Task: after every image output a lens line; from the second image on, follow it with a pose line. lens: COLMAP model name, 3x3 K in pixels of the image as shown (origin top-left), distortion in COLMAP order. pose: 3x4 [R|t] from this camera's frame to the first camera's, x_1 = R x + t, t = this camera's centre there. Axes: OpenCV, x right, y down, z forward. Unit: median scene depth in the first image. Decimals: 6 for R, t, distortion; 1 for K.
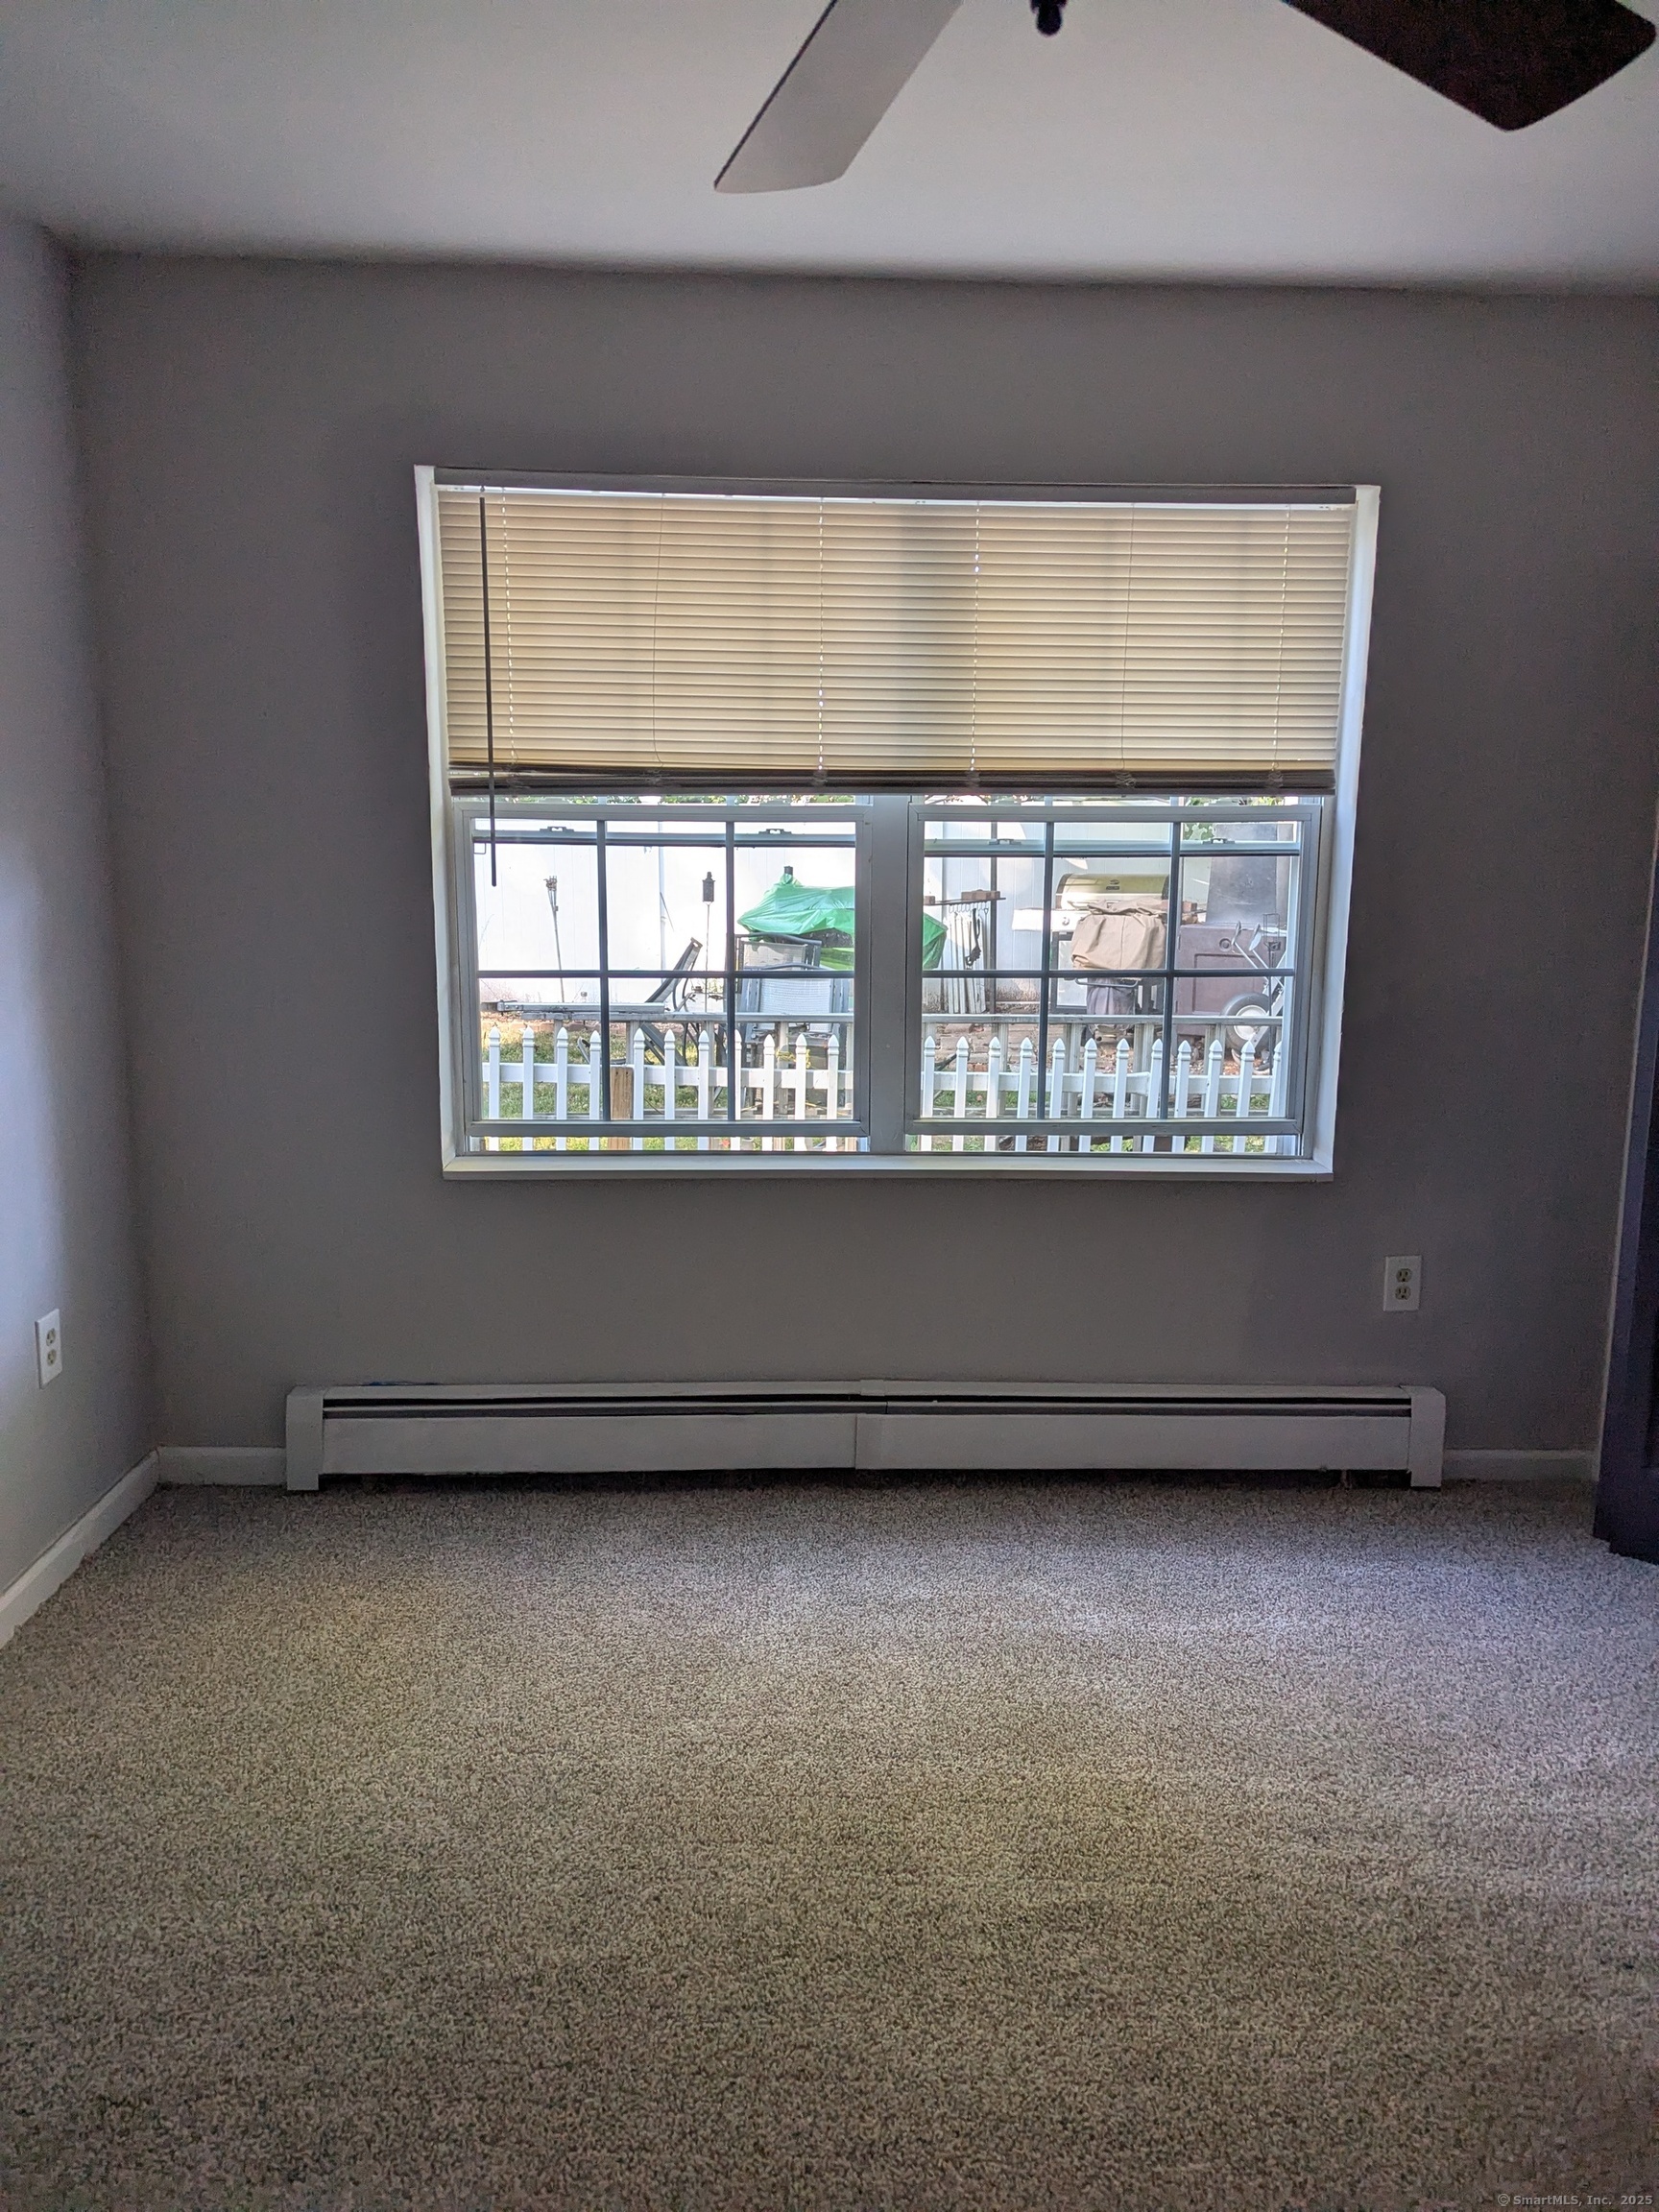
lens RADIAL K [[1545.4, 0, 821.1], [0, 1545.4, 1087.8], [0, 0, 1]] dist [0.069818, -0.063095]
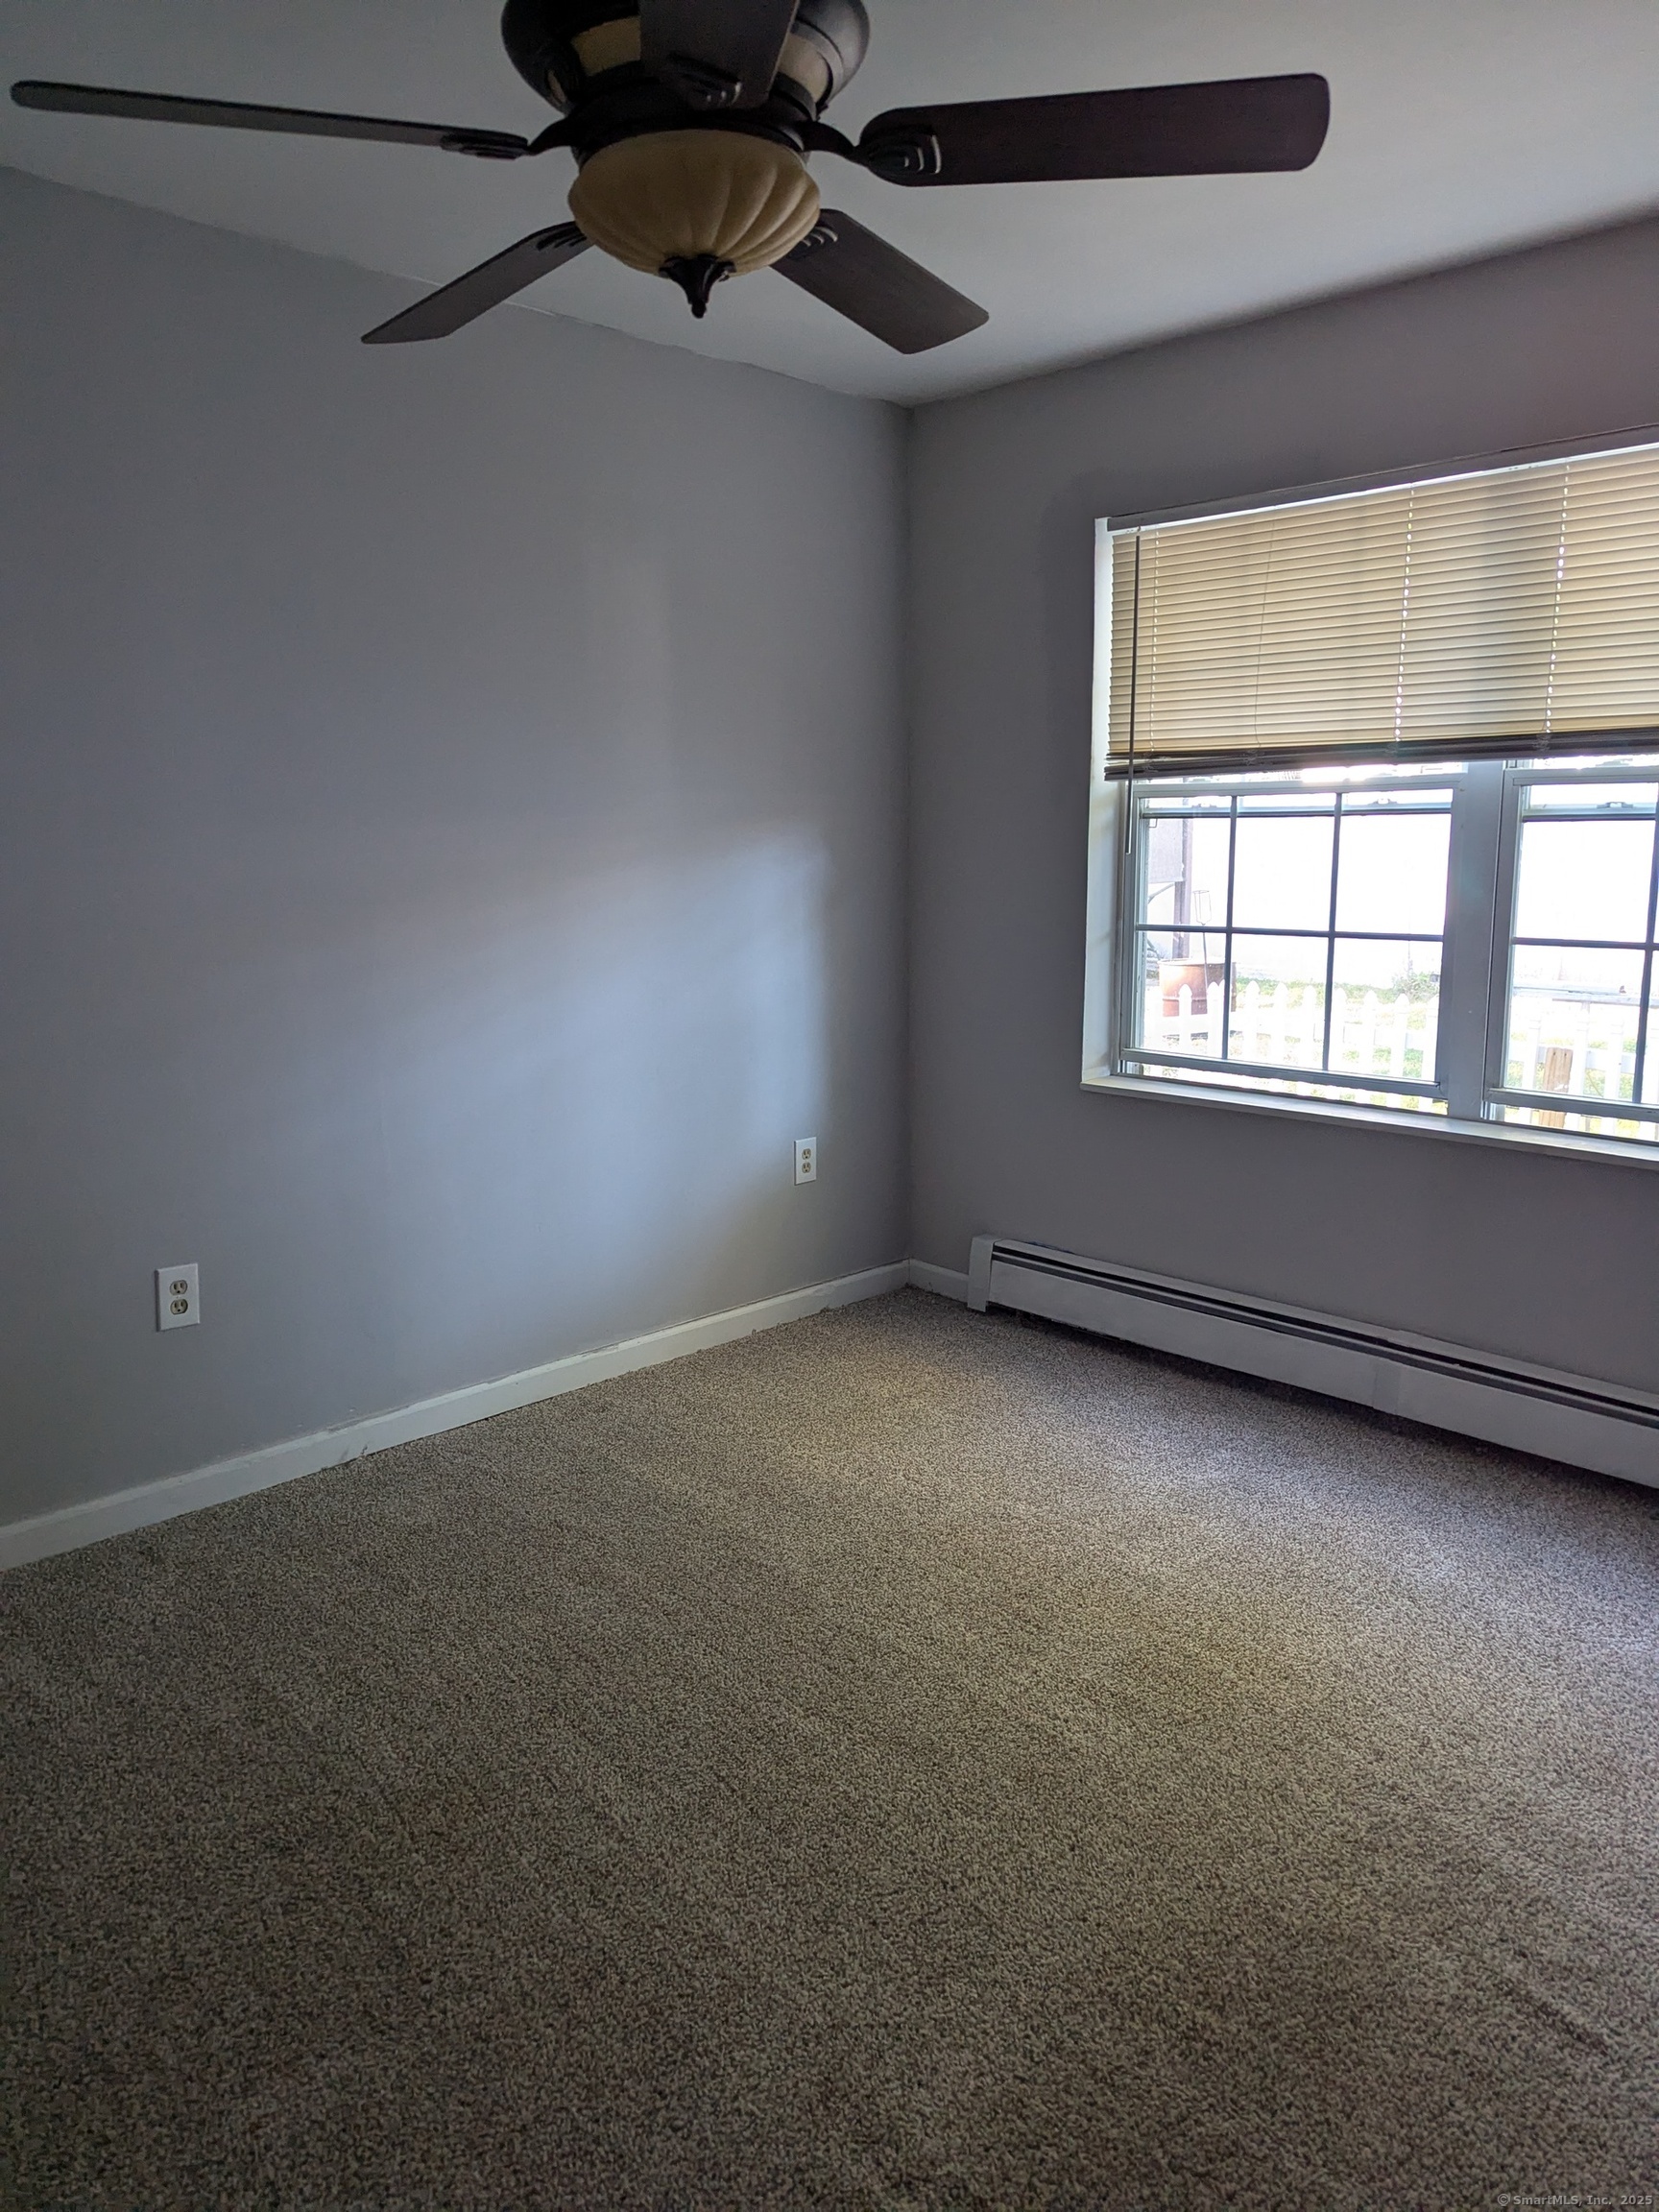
lens RADIAL K [[1566.0, 0, 820.3], [0, 1566.0, 1096.5], [0, 0, 1]] dist [0.064904, -0.068228]
pose [[0.664413, 0.115349, -0.738410, 0.557087], [-0.102354, 0.992752, 0.062983, 0.006626], [0.740323, 0.033733, 0.671404, -0.003762]]
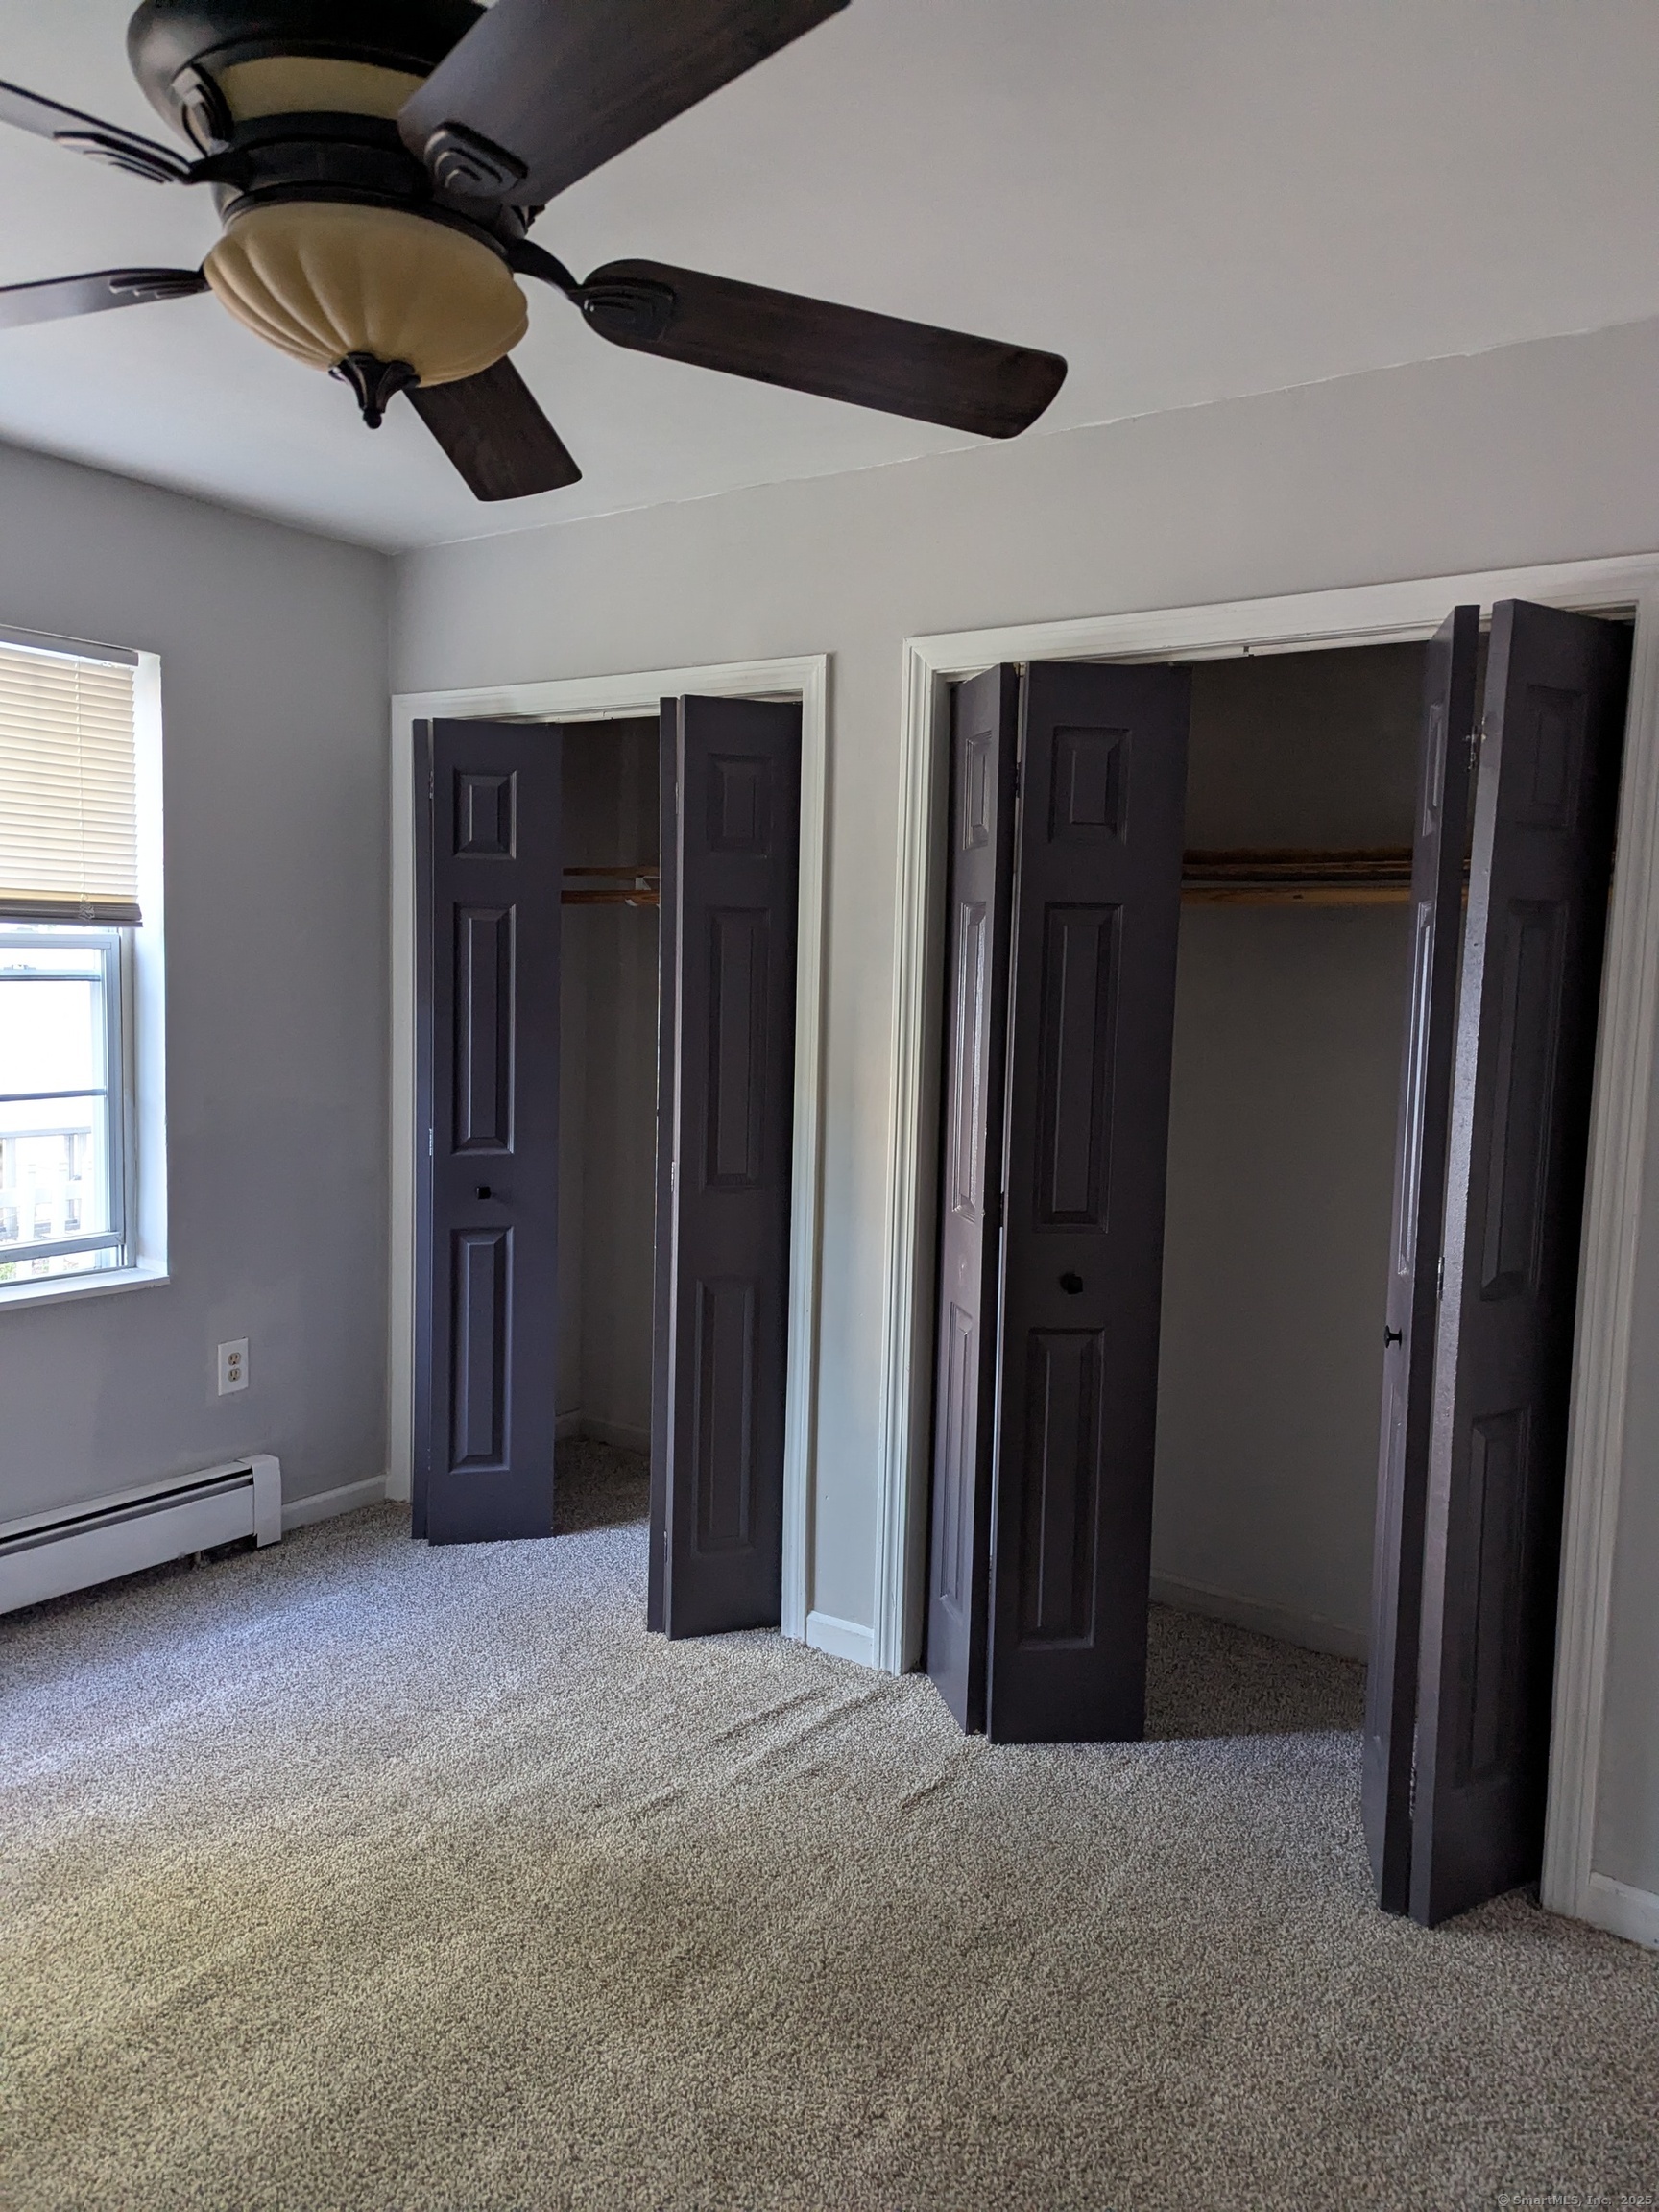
lens RADIAL K [[1545.4, 0, 821.1], [0, 1545.4, 1087.8], [0, 0, 1]] dist [0.069818, -0.063095]
pose [[0.616950, -0.055732, 0.785026, -0.249911], [0.102510, 0.994682, -0.009946, -0.019102], [-0.780298, 0.086609, 0.619382, -0.030622]]
